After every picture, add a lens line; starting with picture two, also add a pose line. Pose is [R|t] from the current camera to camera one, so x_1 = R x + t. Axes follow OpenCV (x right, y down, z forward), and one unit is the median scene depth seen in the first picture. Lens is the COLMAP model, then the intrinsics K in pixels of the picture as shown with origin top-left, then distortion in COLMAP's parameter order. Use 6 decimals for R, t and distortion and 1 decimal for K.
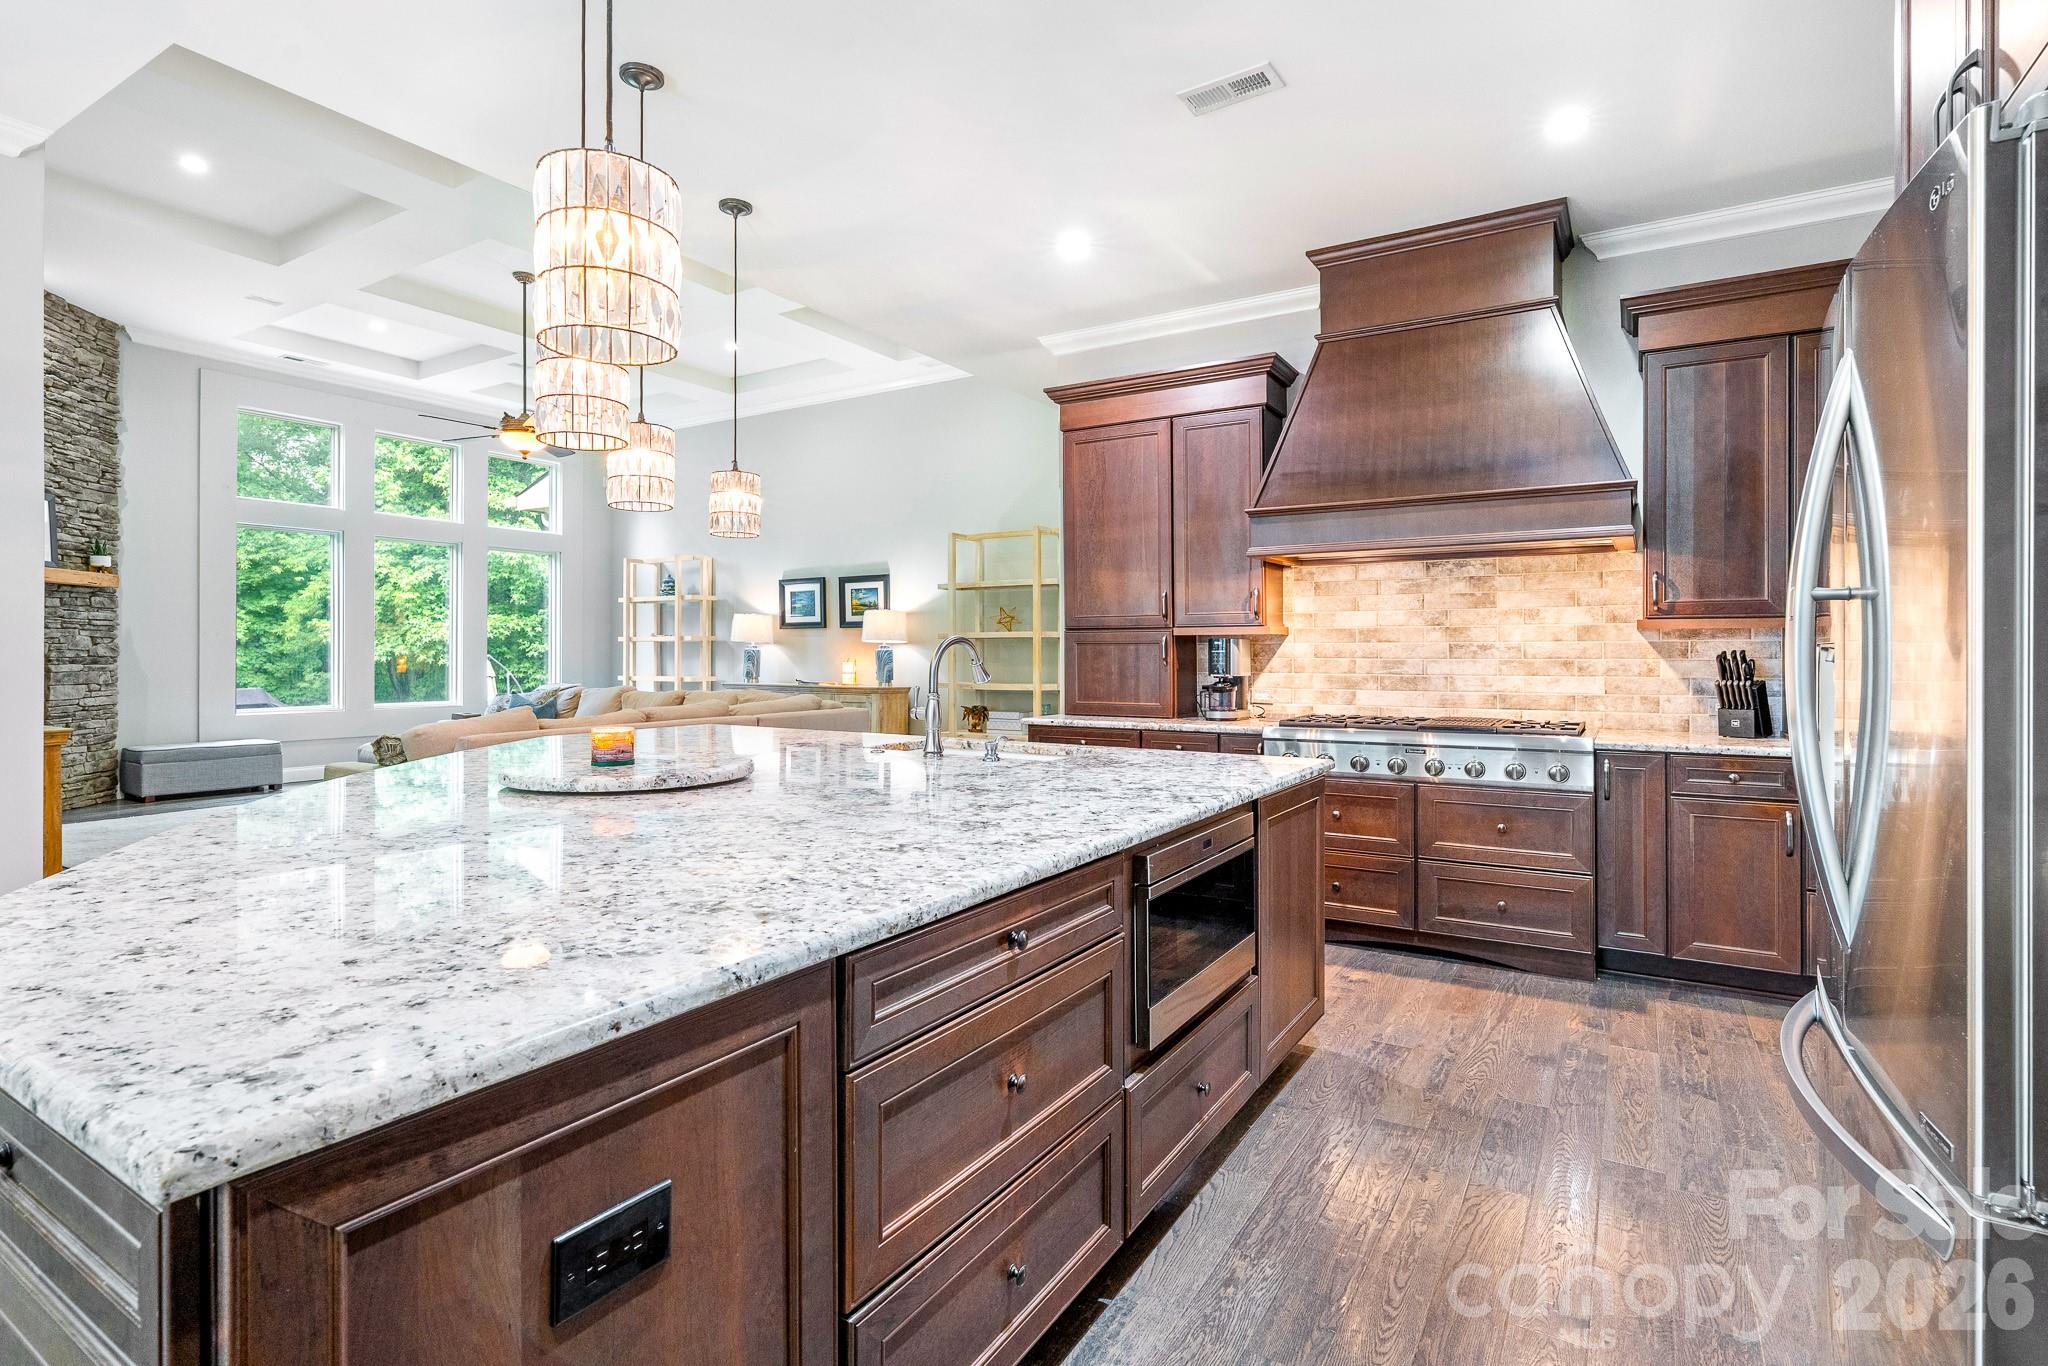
lens RADIAL K [[945.0, 0, 1034.6], [0, 945.0, 656.3], [0, 0, 1]] dist [0.000691, 0.000316]
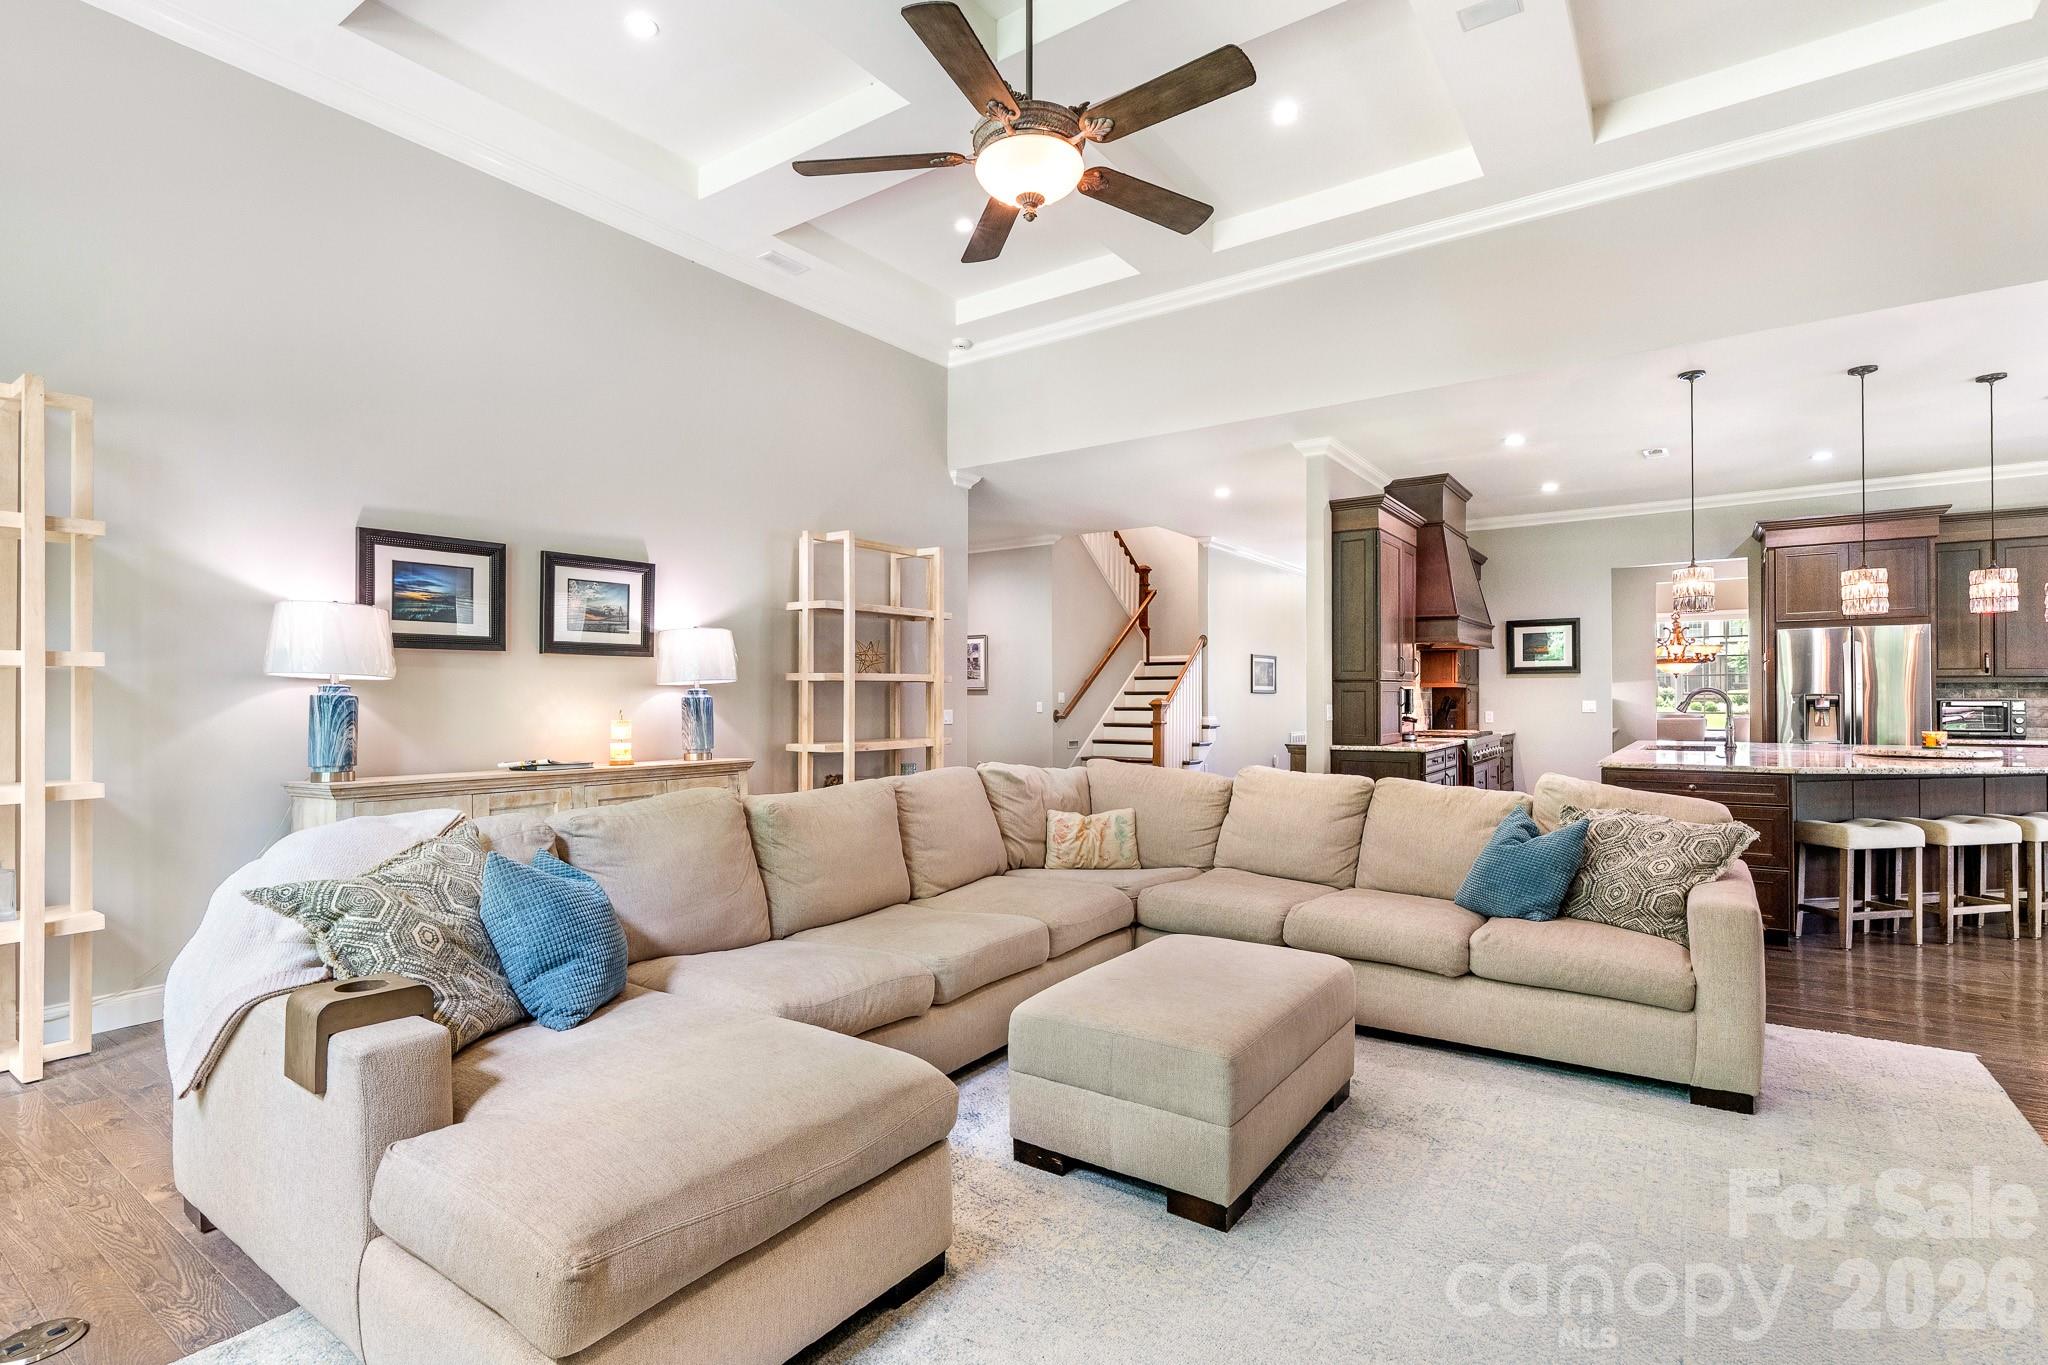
lens RADIAL K [[1001.7, 0, 960.7], [0, 1001.7, 700.3], [0, 0, 1]] dist [-0.000895, -0.000040]
pose [[0.101232, -0.002618, 0.994859, -1.183851], [0.011132, 0.999937, 0.001499, -0.007887], [-0.994801, 0.010923, 0.101255, 1.248626]]
